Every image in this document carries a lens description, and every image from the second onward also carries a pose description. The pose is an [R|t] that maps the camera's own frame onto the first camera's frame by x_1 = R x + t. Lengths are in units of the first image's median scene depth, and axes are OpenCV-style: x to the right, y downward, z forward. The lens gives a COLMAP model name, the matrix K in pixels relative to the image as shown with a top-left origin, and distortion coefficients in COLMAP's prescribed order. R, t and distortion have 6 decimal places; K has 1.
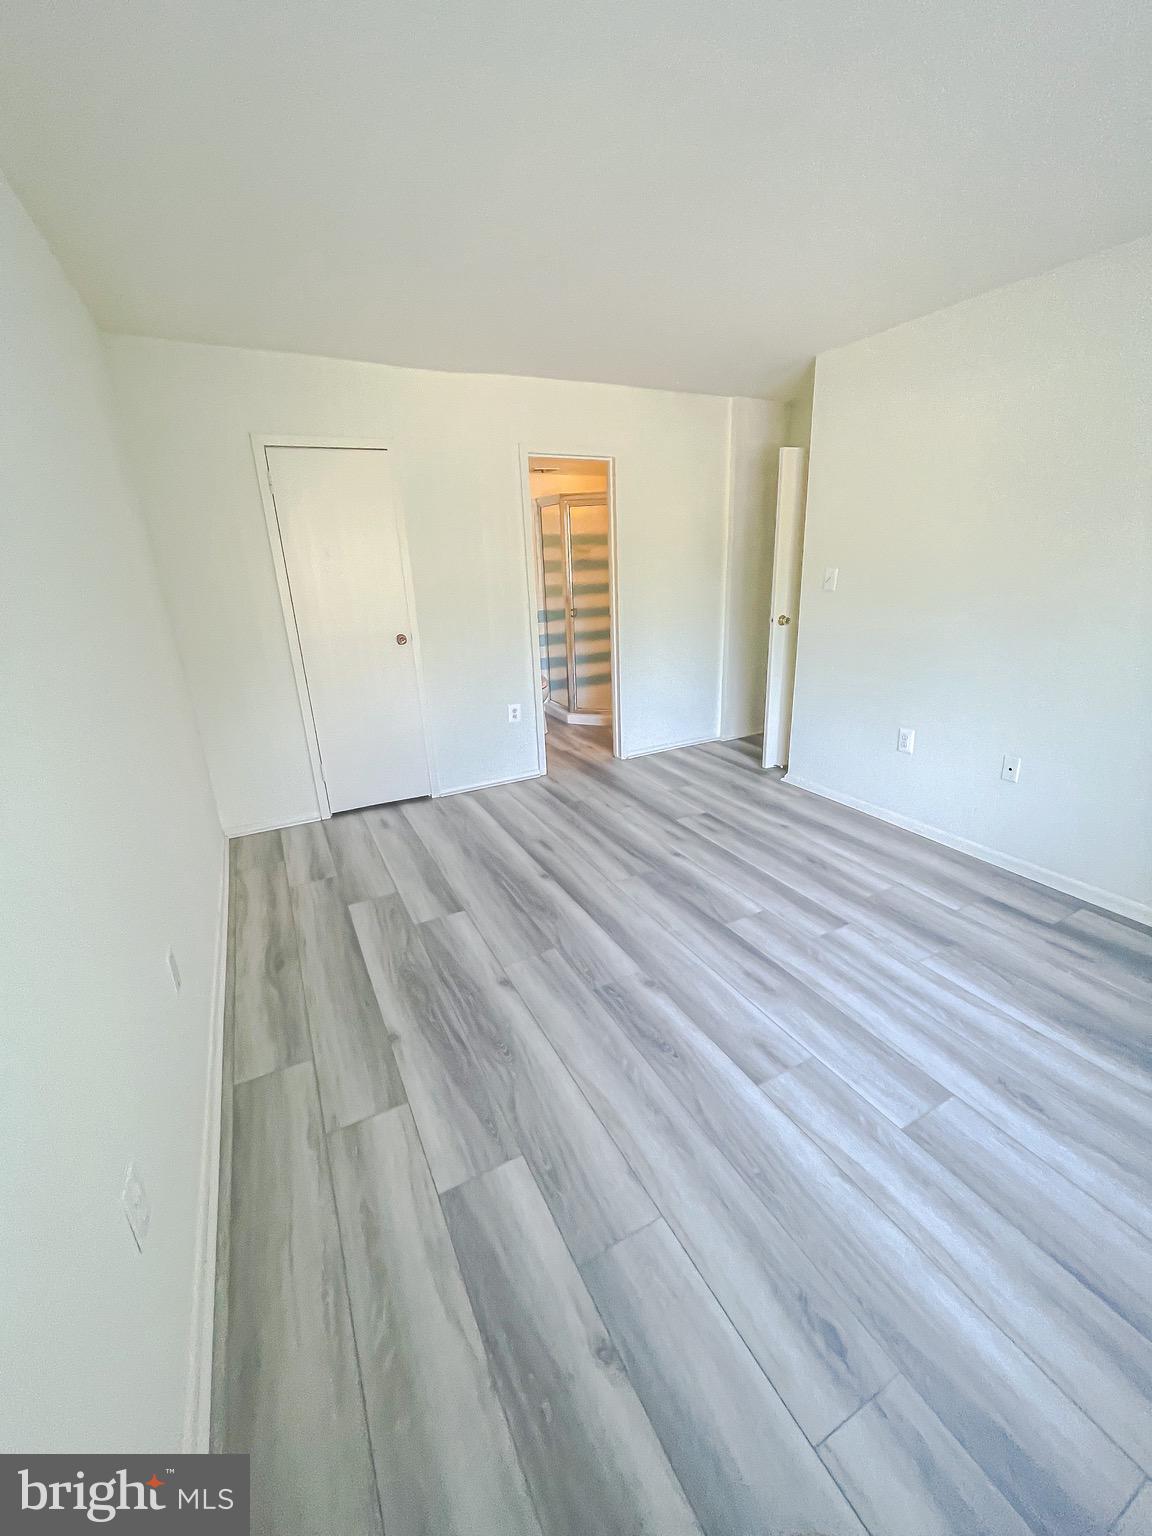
lens RADIAL K [[623.2, 0, 585.6], [0, 623.2, 764.6], [0, 0, 1]] dist [-0.004754, 0.000074]
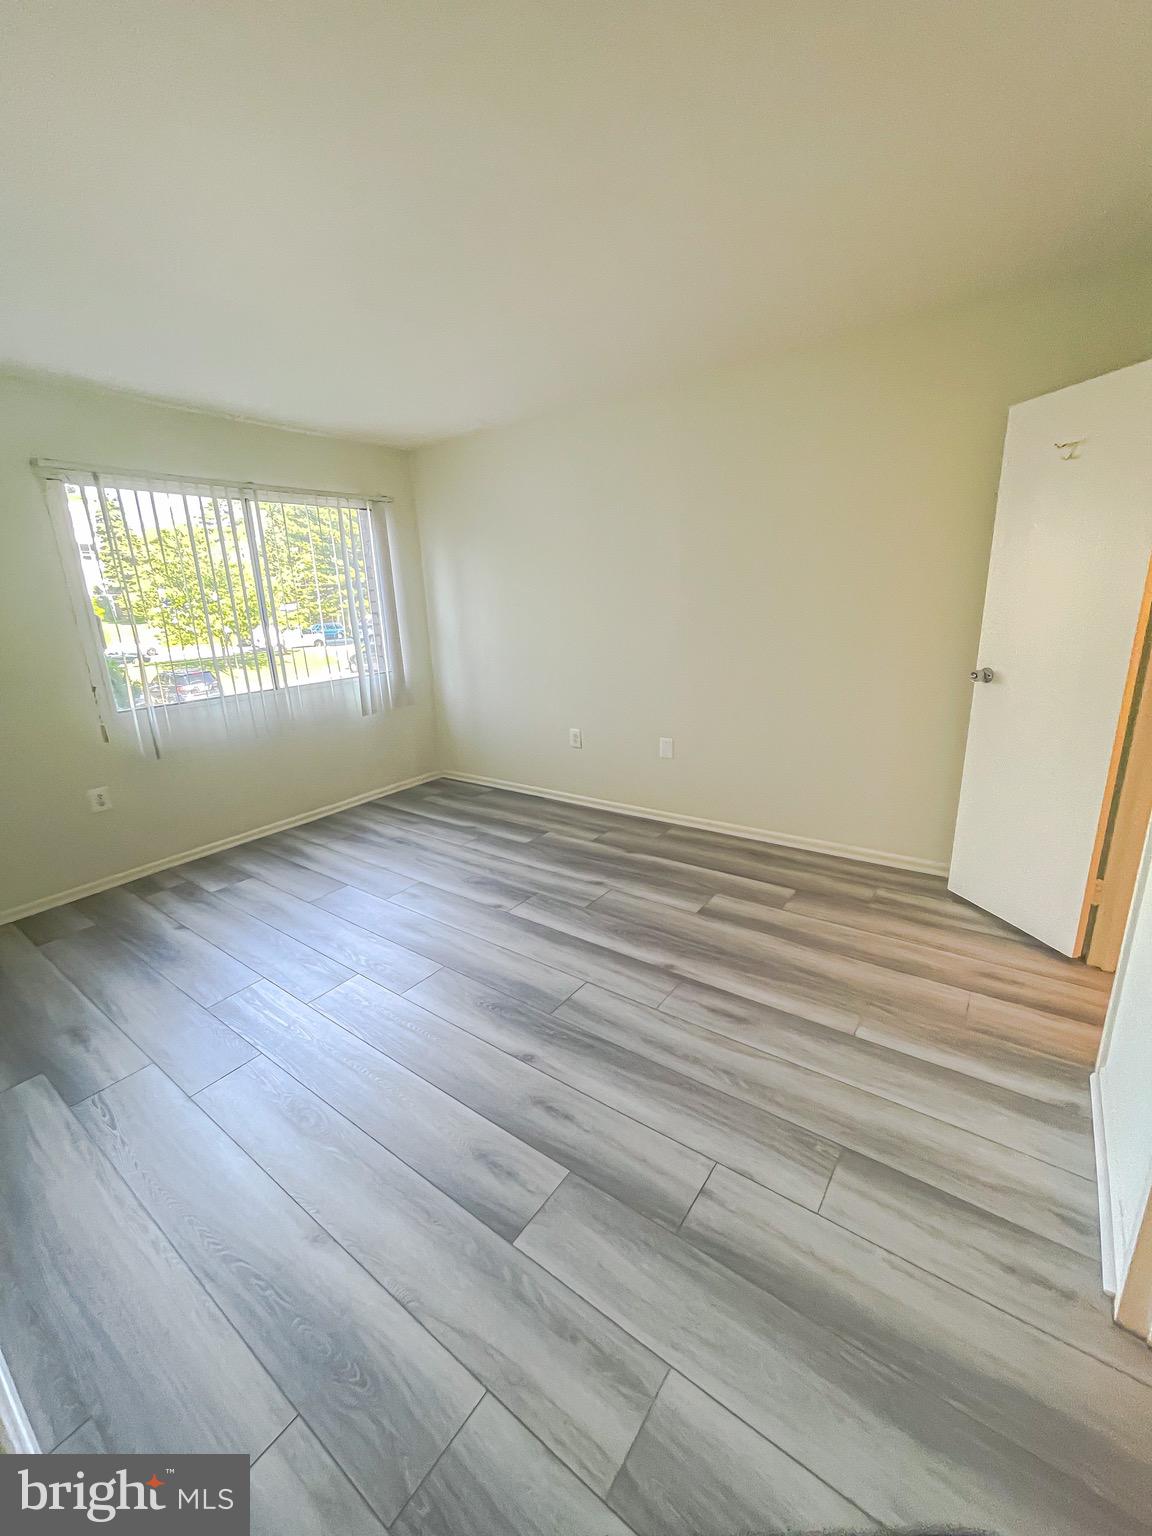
lens RADIAL K [[623.2, 0, 585.6], [0, 623.2, 764.6], [0, 0, 1]] dist [-0.004754, 0.000074]
pose [[-0.894319, 0.183748, -0.407960, 0.364452], [-0.076296, 0.835801, 0.543705, -0.547830], [0.440878, 0.517371, -0.733454, 1.647559]]
